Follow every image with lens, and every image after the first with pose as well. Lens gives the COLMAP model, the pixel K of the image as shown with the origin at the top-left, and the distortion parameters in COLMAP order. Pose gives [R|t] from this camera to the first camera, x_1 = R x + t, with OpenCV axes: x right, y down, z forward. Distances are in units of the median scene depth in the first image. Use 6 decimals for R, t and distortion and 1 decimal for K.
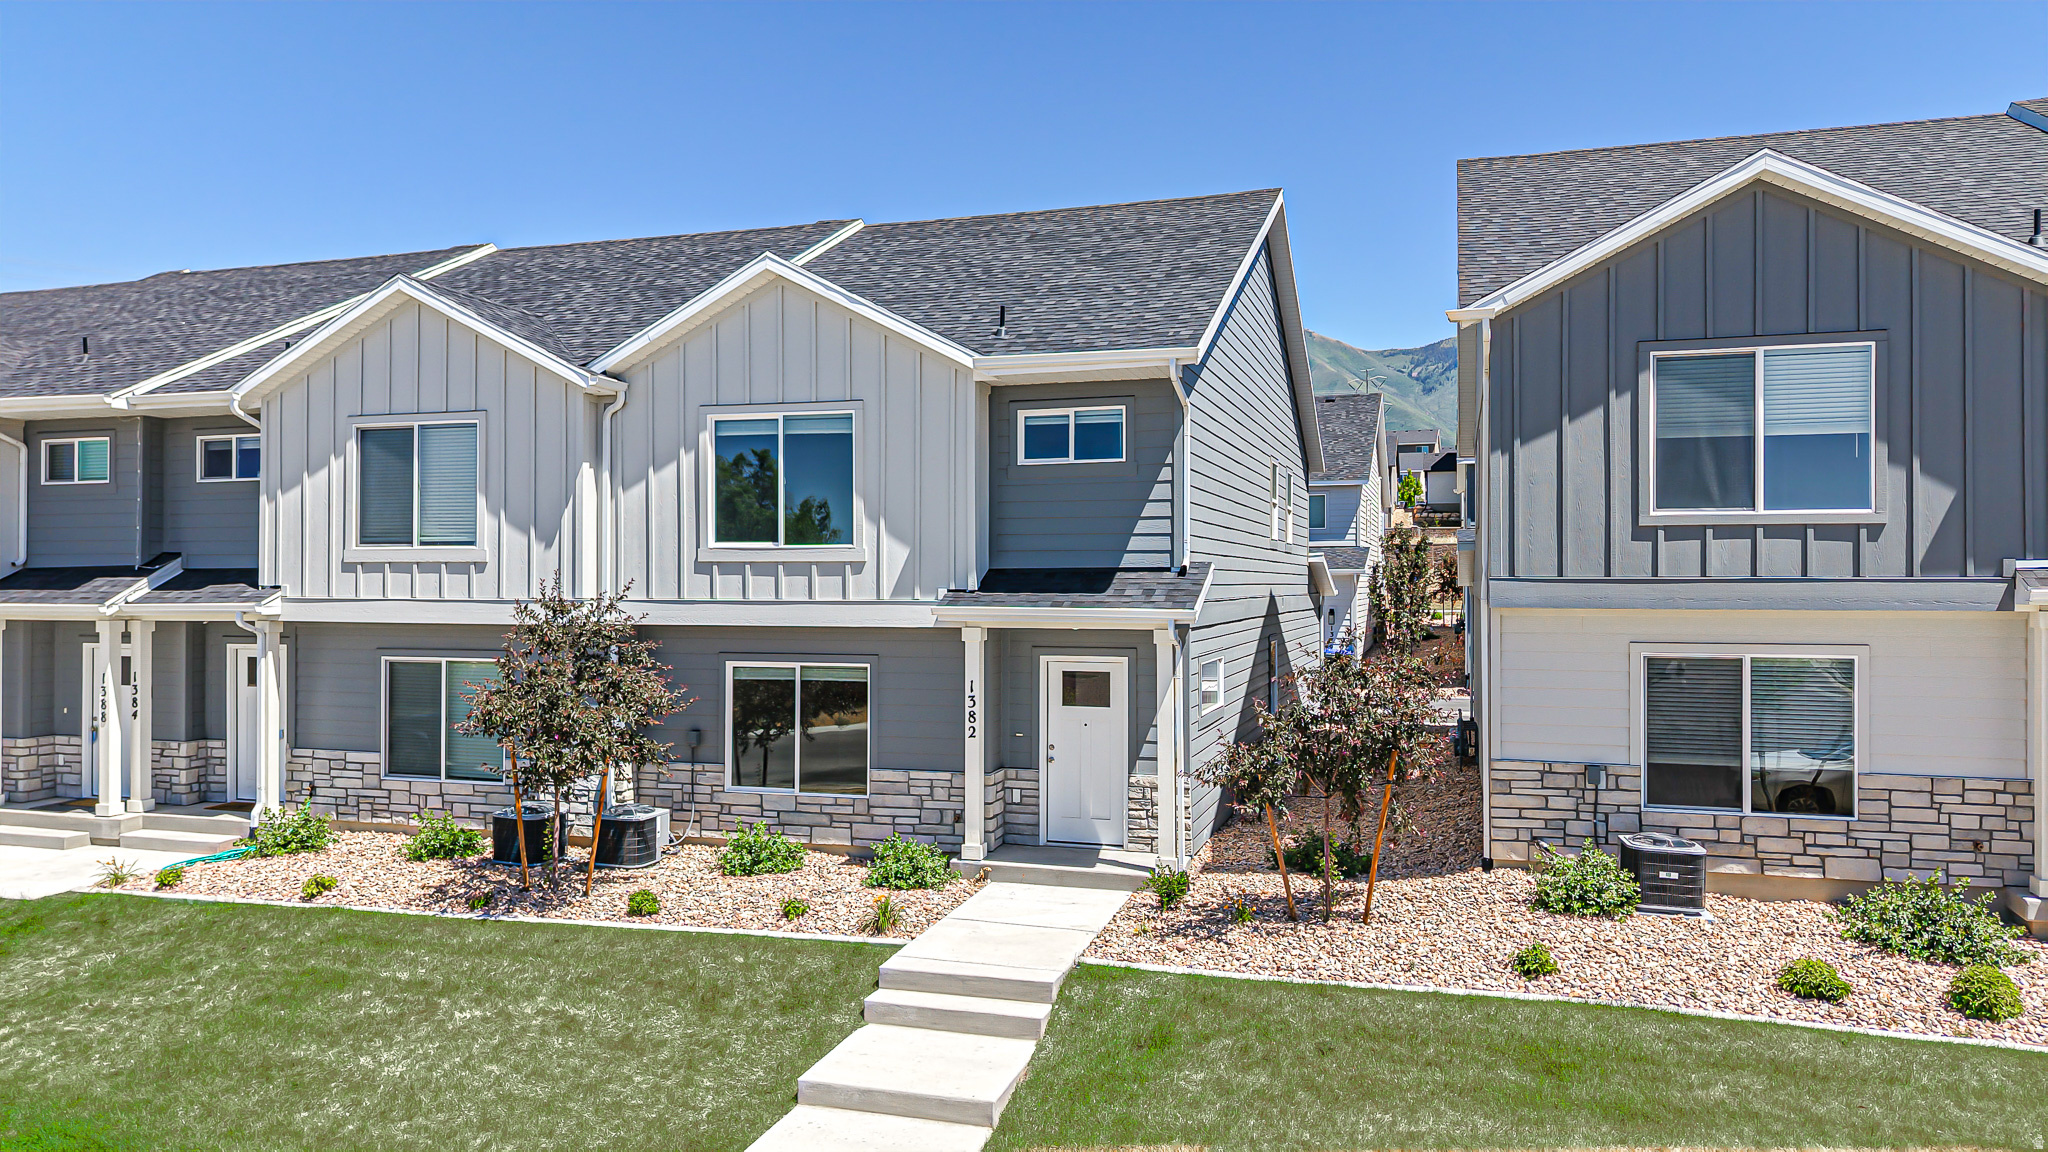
lens RADIAL K [[1369.7, 0, 1024.3], [0, 1369.7, 577.9], [0, 0, 1]] dist [0.026835, -0.030497]
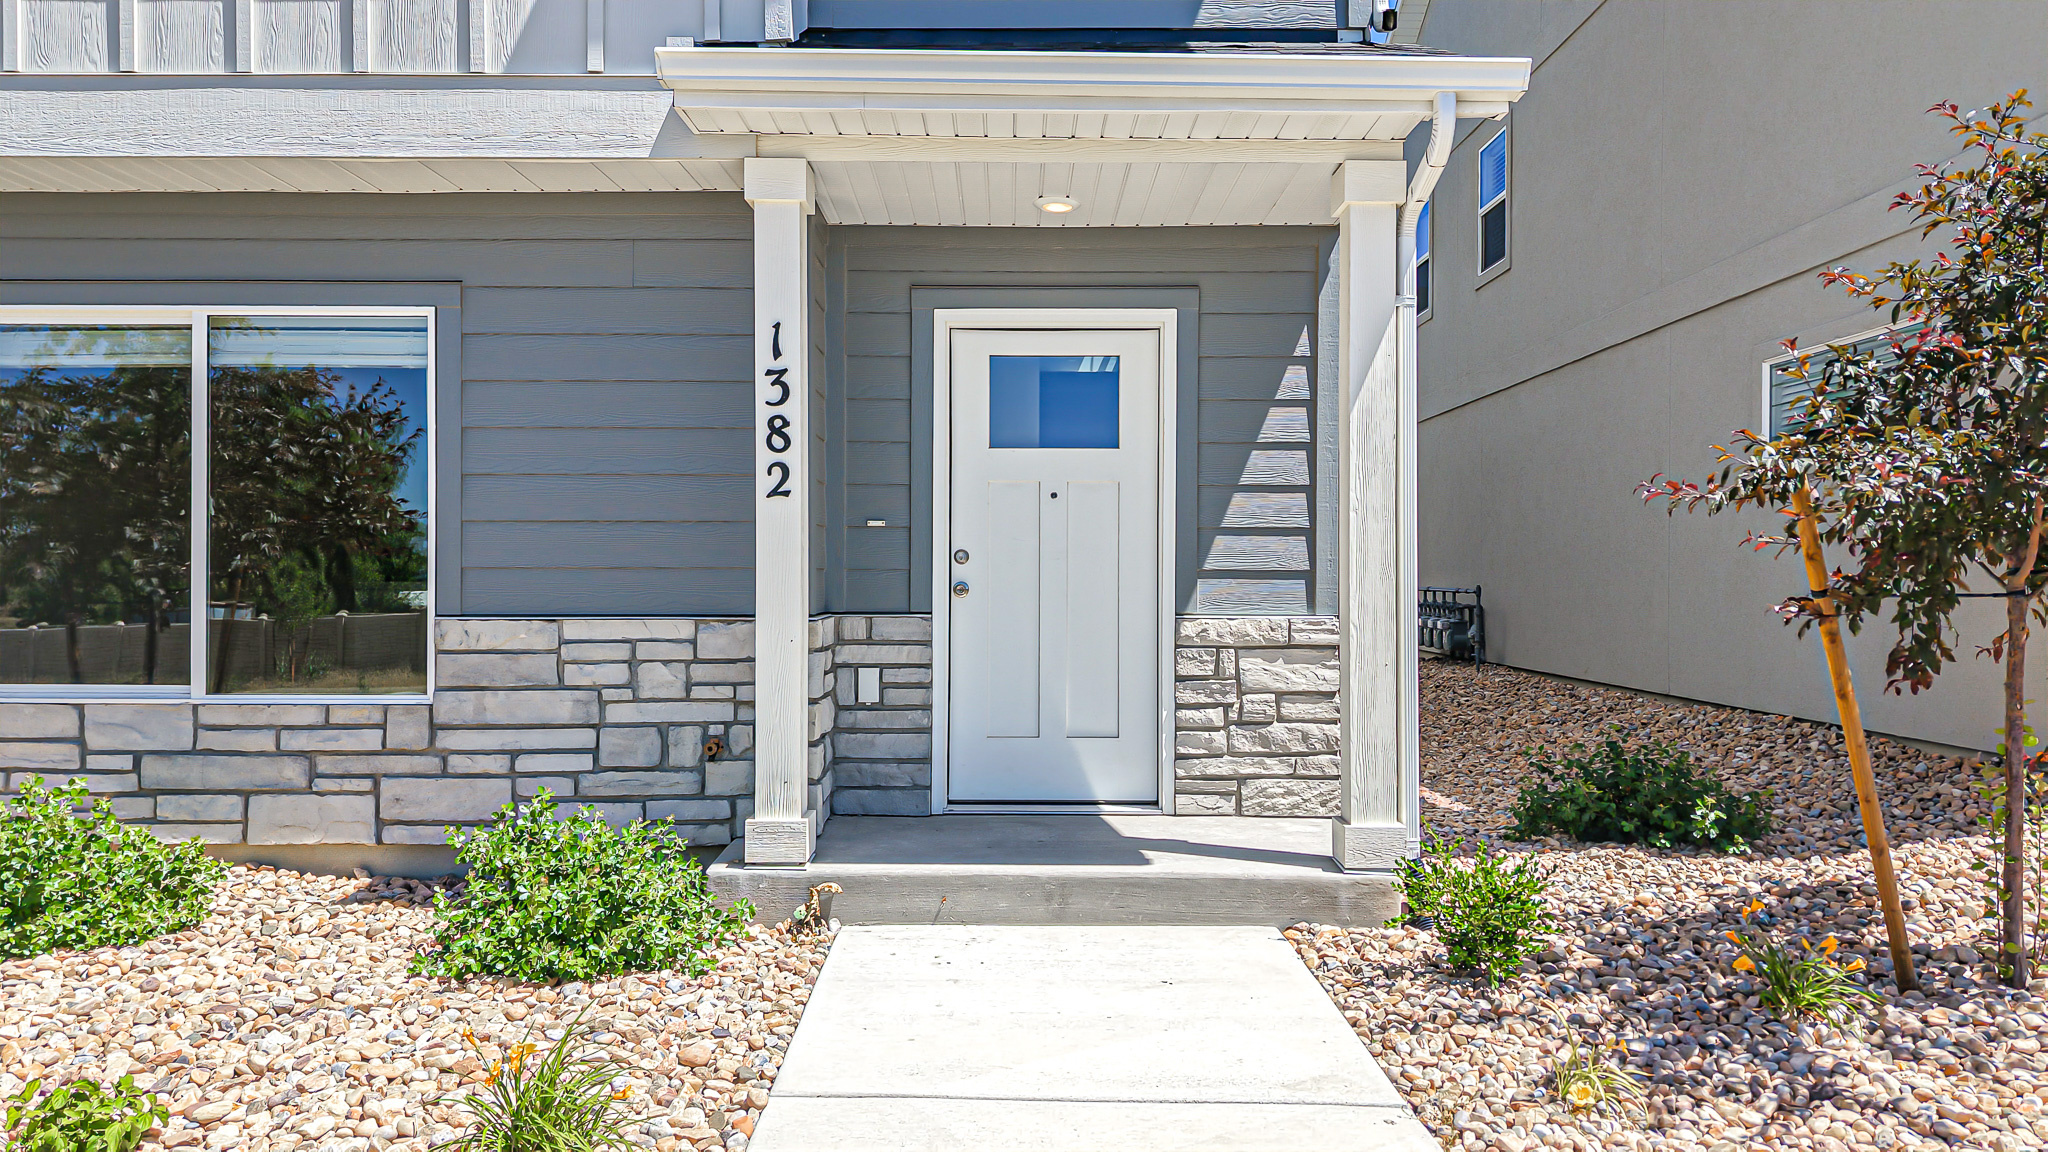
lens RADIAL K [[1379.4, 0, 1045.9], [0, 1379.4, 596.1], [0, 0, 1]] dist [0.070315, -0.119689]
pose [[0.951111, -0.001558, 0.308844, -0.078344], [-0.004359, 0.999820, 0.018469, 0.131650], [-0.308817, -0.018912, 0.950933, 0.647074]]
